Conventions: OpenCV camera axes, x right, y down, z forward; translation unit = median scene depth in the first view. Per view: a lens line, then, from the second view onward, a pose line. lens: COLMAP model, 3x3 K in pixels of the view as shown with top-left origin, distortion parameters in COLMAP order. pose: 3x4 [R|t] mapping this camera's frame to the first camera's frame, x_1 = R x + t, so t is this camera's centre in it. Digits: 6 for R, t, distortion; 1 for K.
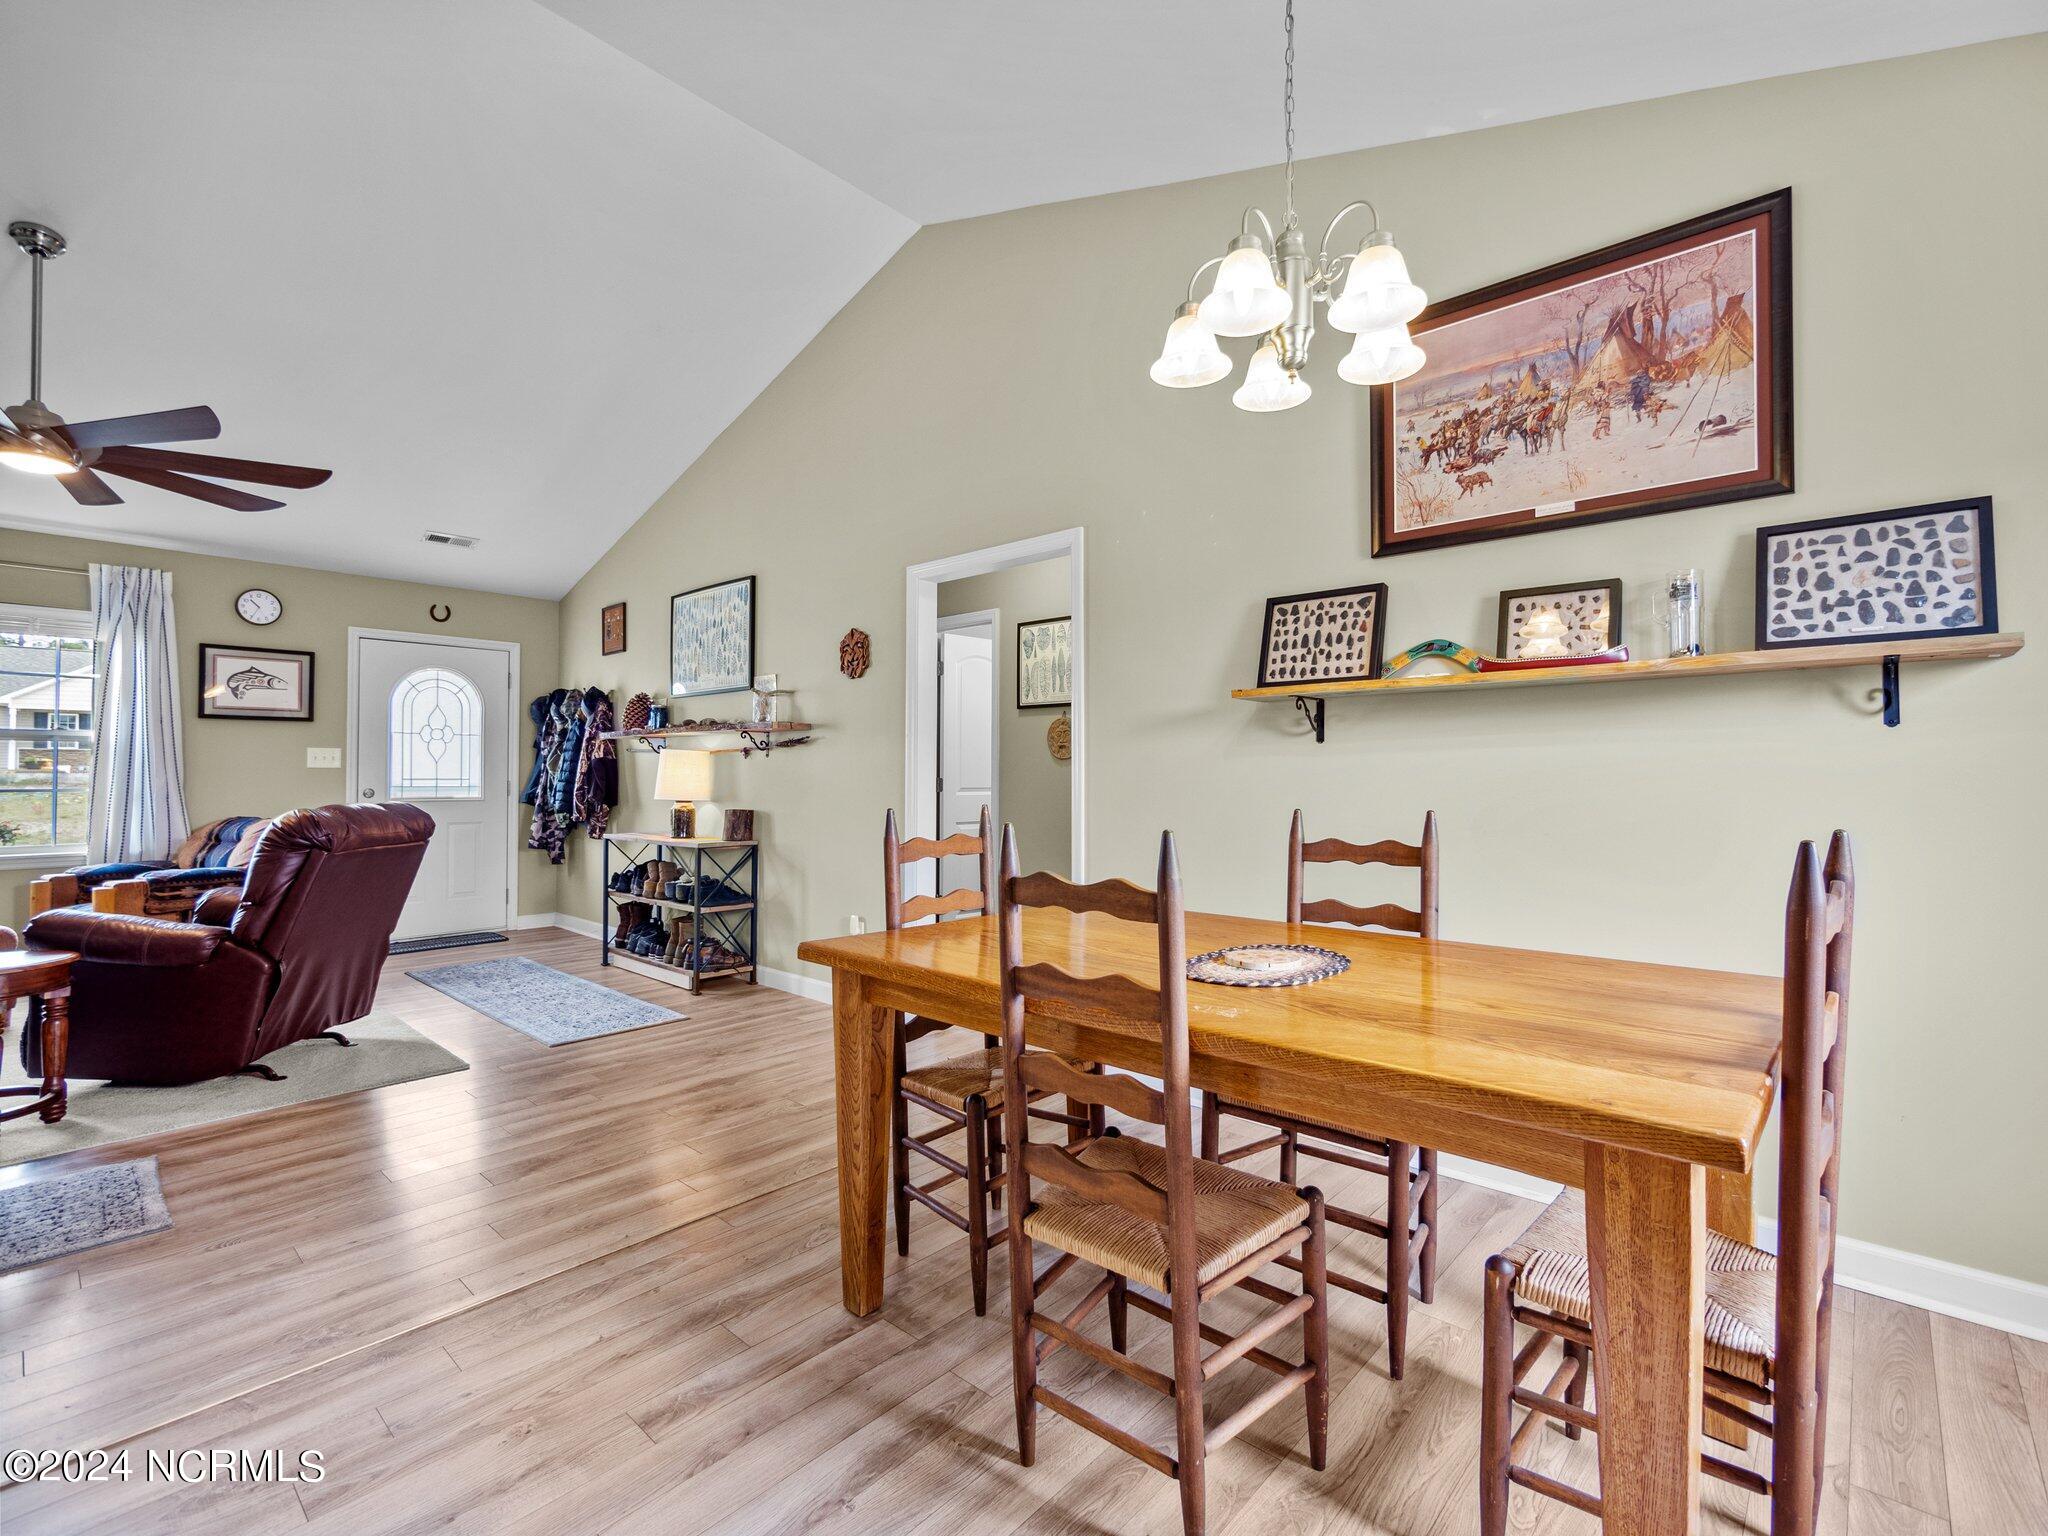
lens RADIAL K [[927.4, 0, 1032.0], [0, 927.4, 759.2], [0, 0, 1]] dist [0.001338, -0.000105]
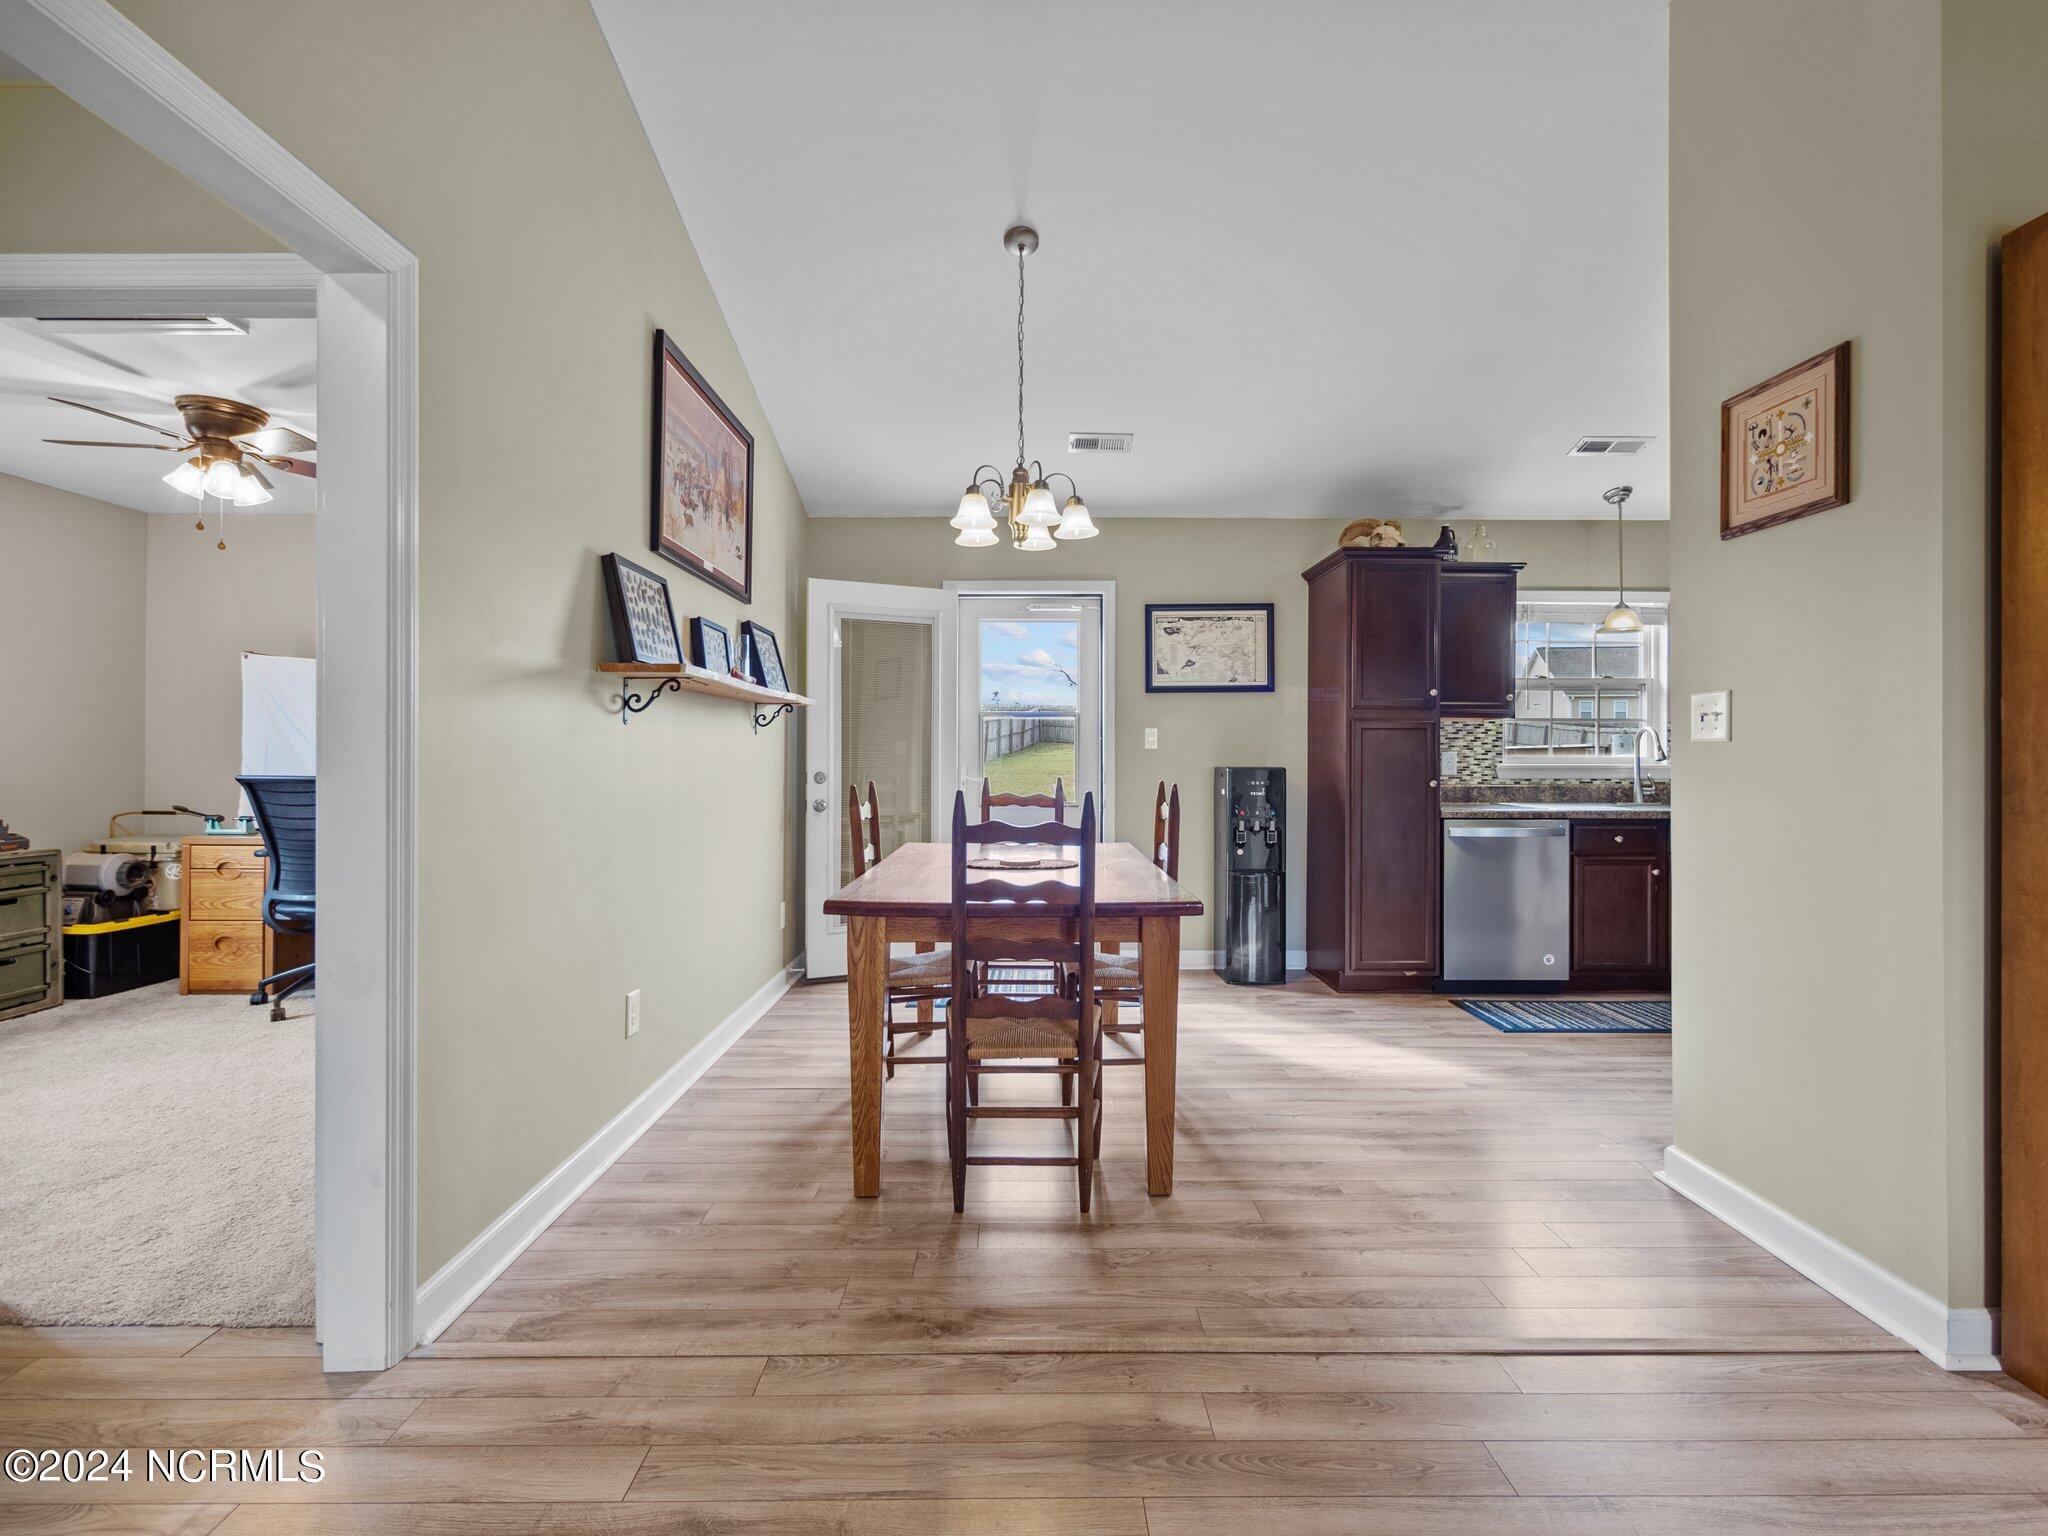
lens RADIAL K [[927.4, 0, 1032.0], [0, 927.4, 759.2], [0, 0, 1]] dist [0.001338, -0.000105]
pose [[-0.678354, 0.000540, 0.734735, -0.379945], [-0.014918, 0.999783, -0.014507, 0.014797], [-0.734583, -0.020802, -0.678199, 0.769402]]
